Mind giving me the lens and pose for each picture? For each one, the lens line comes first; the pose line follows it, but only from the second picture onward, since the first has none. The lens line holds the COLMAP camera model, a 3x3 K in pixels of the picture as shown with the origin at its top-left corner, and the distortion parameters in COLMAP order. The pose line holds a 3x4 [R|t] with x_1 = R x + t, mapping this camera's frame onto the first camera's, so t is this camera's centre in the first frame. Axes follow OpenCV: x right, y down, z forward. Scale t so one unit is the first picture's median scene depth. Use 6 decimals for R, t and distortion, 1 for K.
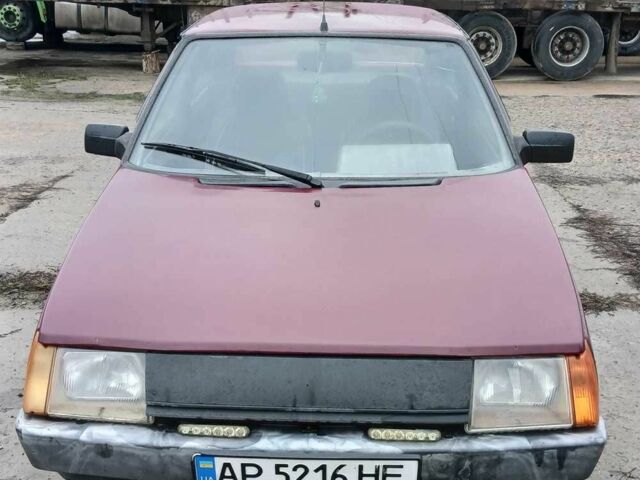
lens RADIAL K [[840.2, 0, 320.0], [0, 840.2, 240.0], [0, 0, 1]] dist [0.056027, 0.068431]
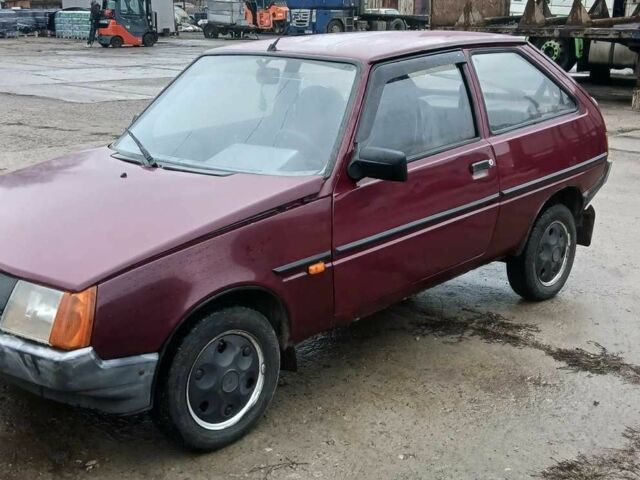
lens RADIAL K [[840.2, 0, 320.0], [0, 840.2, 240.0], [0, 0, 1]] dist [0.056027, 0.068431]
pose [[0.749150, 0.169826, -0.640260, 0.185080], [-0.196724, 0.980007, 0.029762, -0.007305], [0.632514, 0.103659, 0.767581, 0.033324]]
